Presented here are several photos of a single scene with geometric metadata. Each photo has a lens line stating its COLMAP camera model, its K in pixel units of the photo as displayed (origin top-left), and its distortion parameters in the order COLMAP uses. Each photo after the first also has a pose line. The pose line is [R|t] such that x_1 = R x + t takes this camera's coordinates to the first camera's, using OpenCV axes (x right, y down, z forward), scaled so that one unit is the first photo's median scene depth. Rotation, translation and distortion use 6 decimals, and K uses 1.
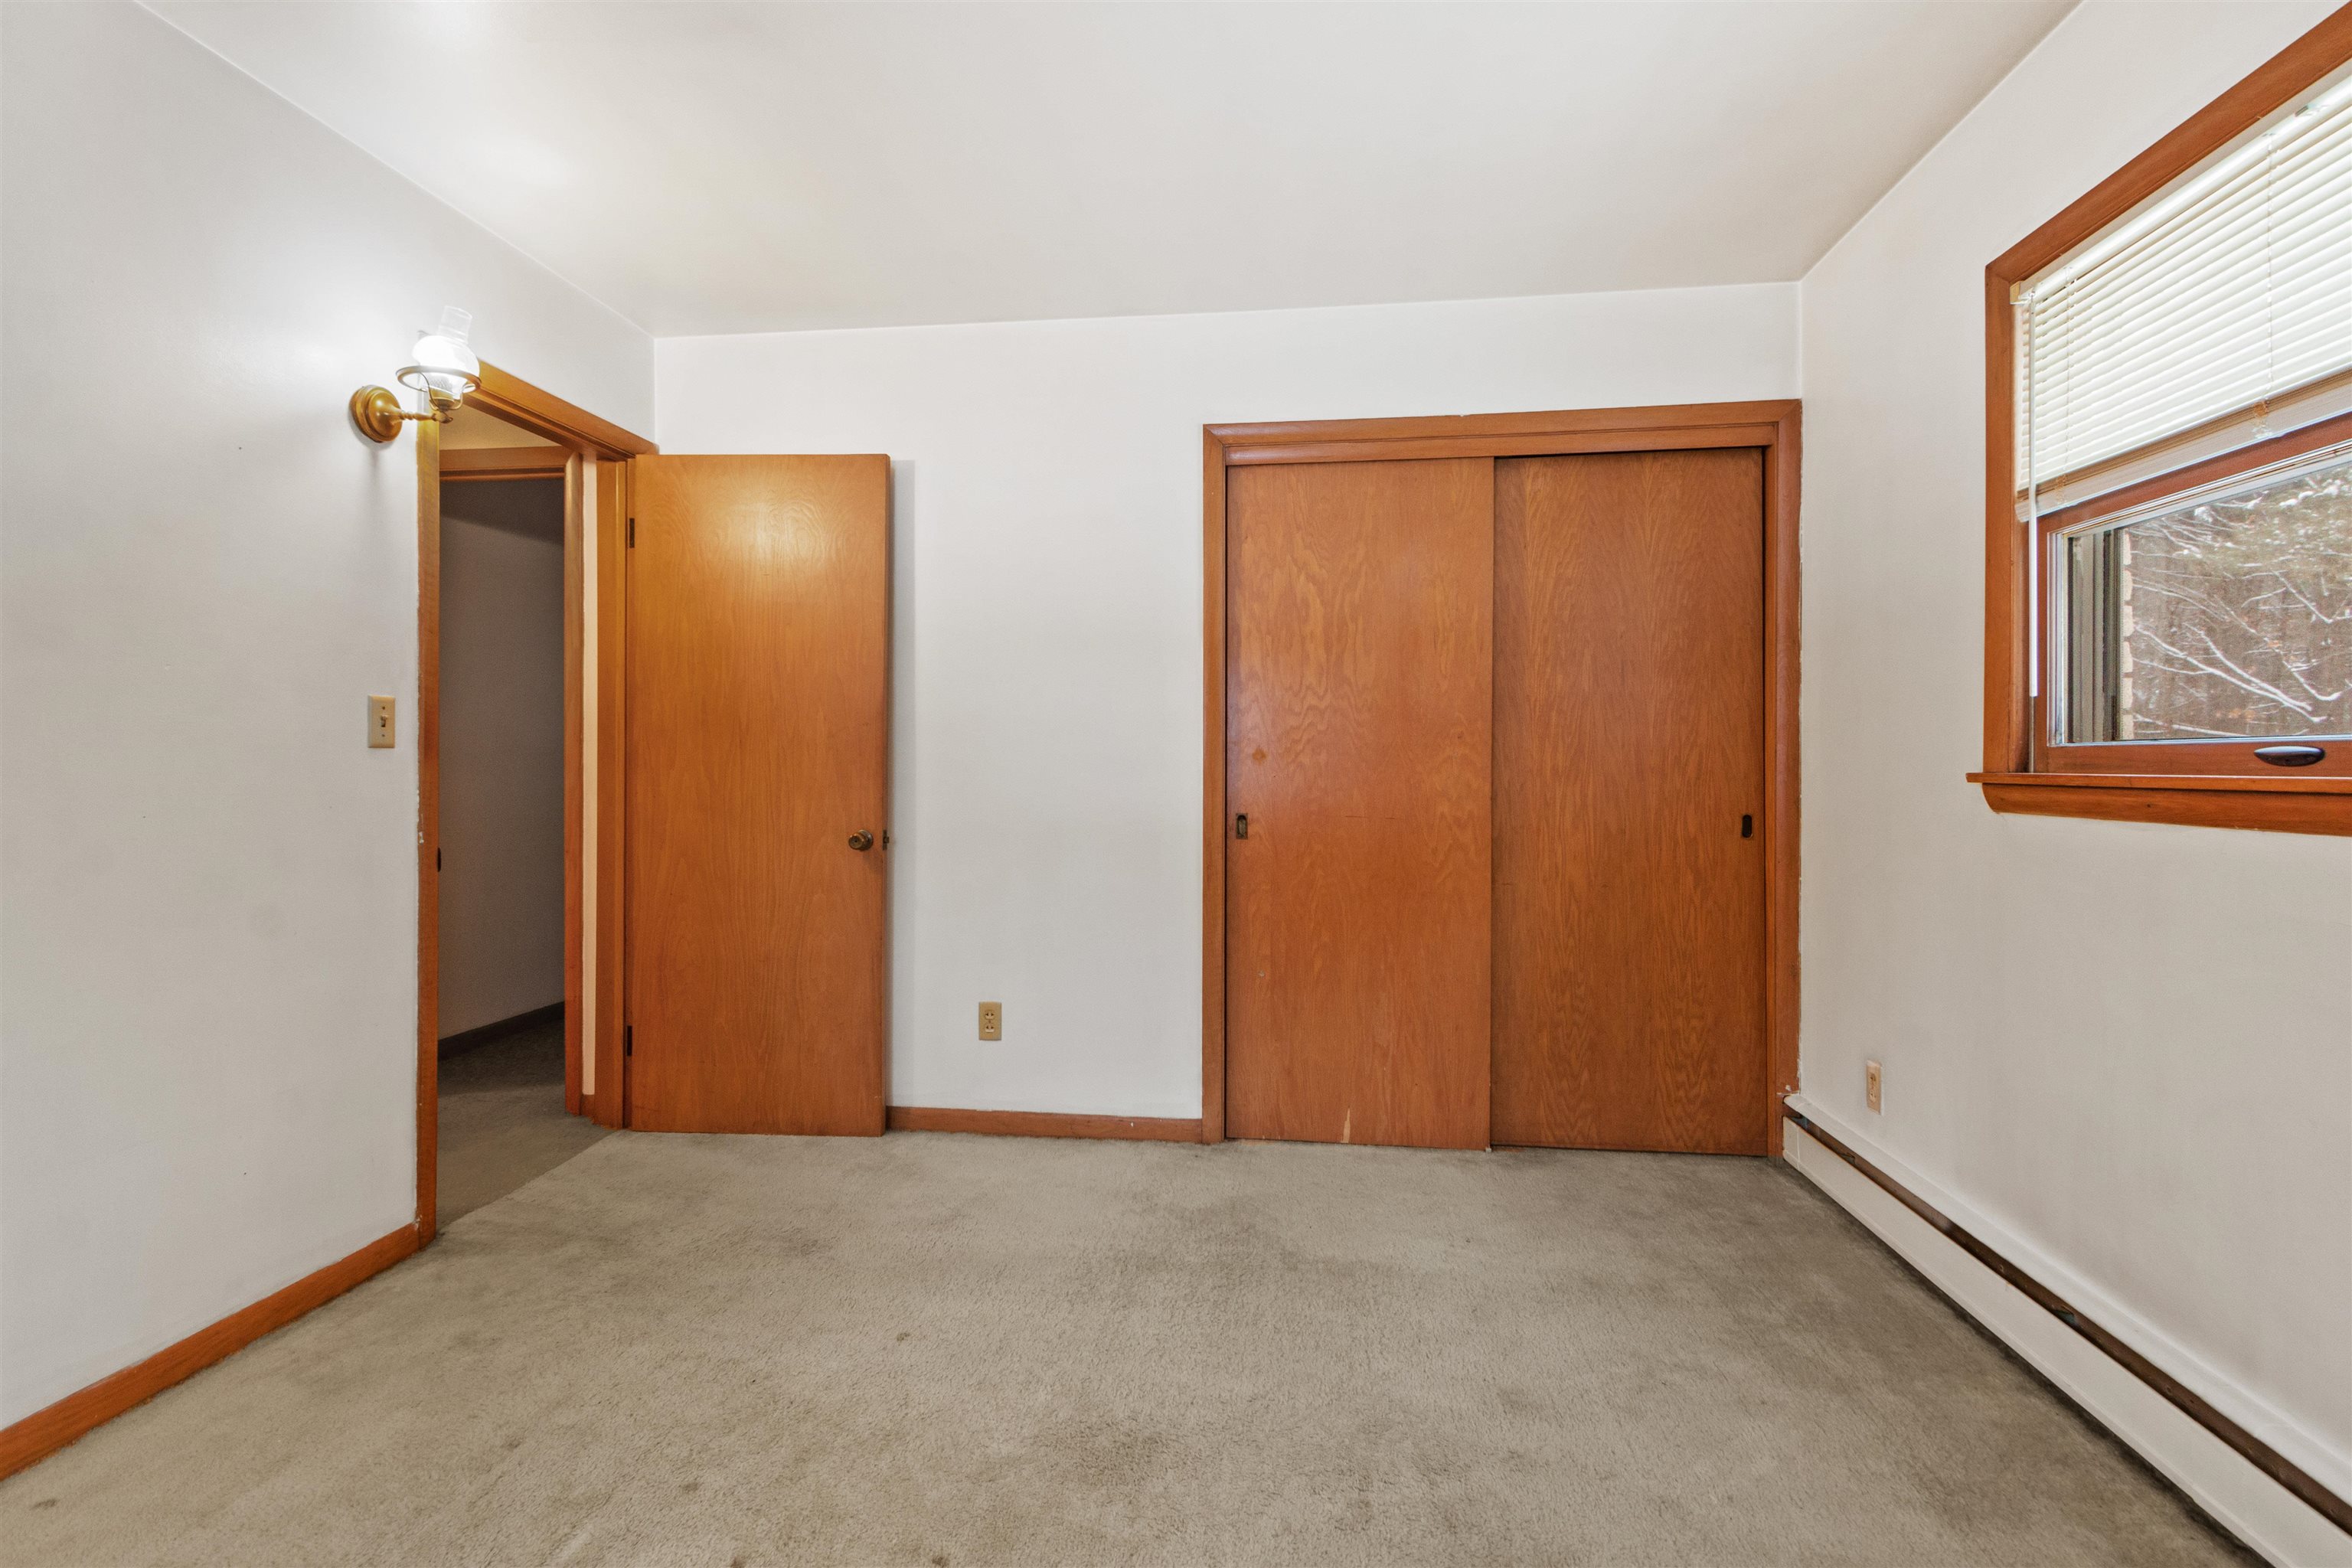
lens RADIAL K [[1111.7, 0, 1176.0], [0, 1111.7, 784.0], [0, 0, 1]] dist [0.001870, 0.000258]
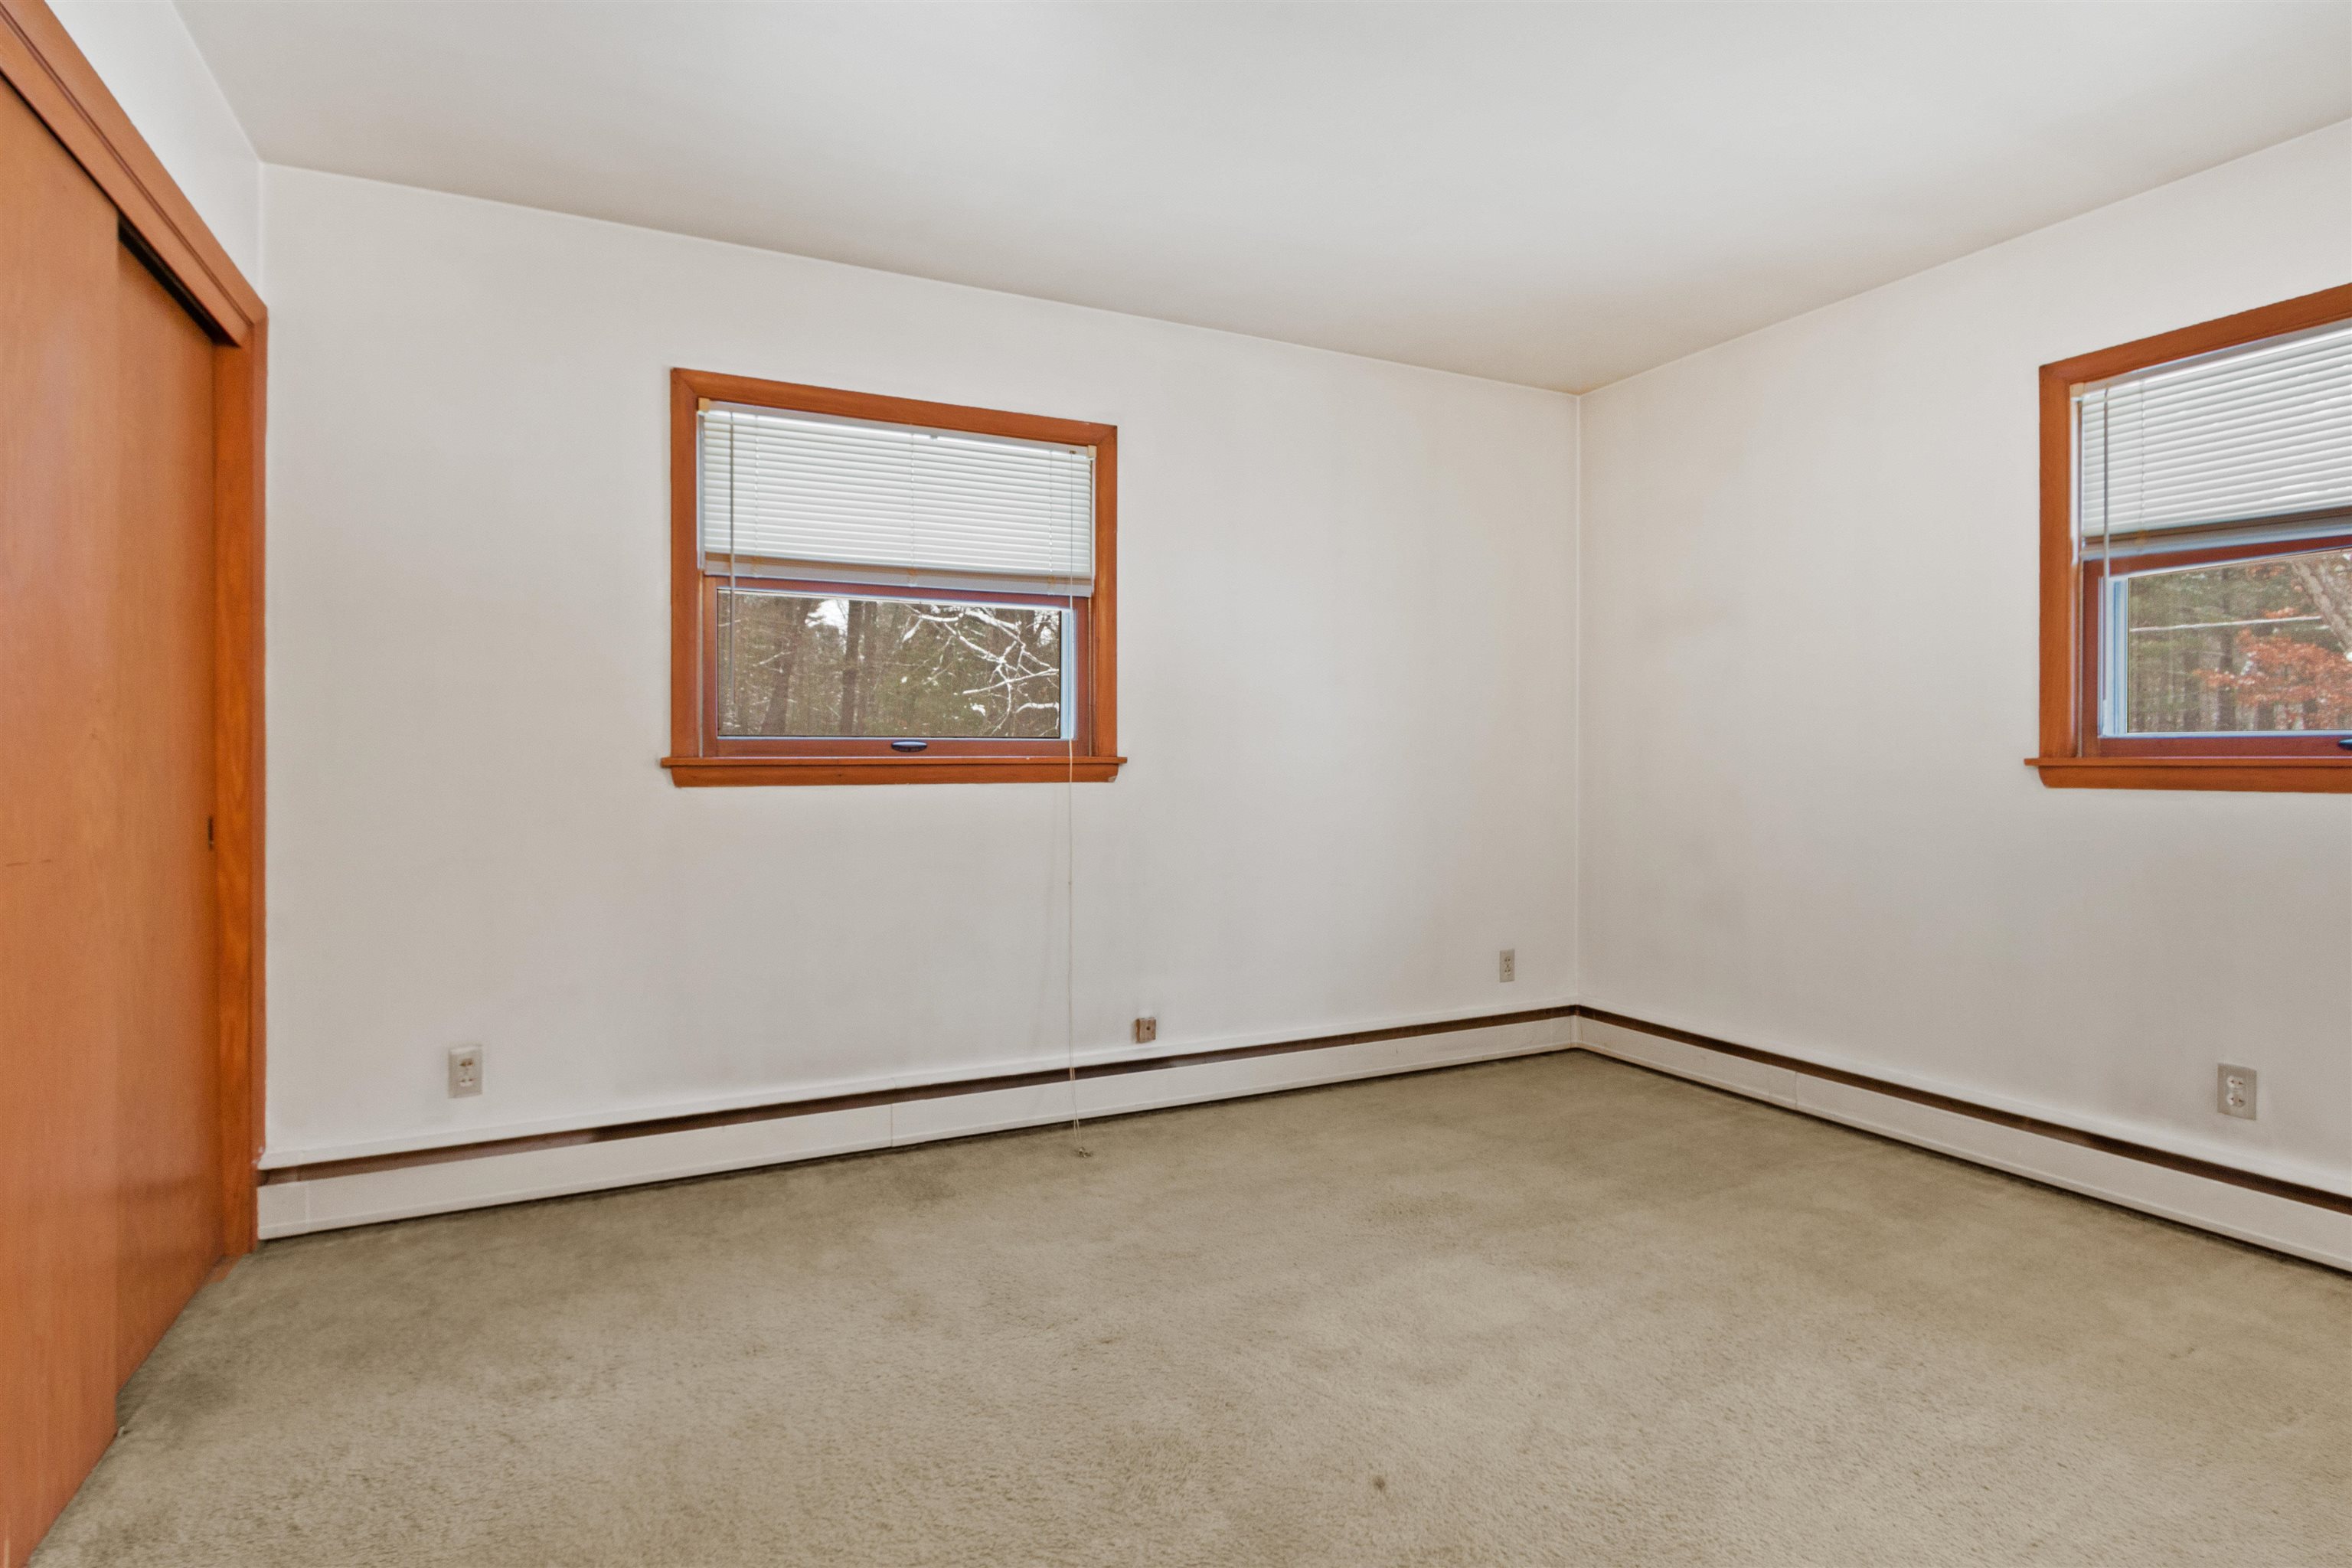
lens RADIAL K [[1190.6, 0, 1176.0], [0, 1190.6, 784.0], [0, 0, 1]] dist [0.000433, 0.000041]
pose [[-0.555469, -0.021774, 0.831252, -0.778905], [0.016570, 0.999169, 0.037245, -0.021933], [-0.831372, 0.034463, -0.554647, 1.326499]]
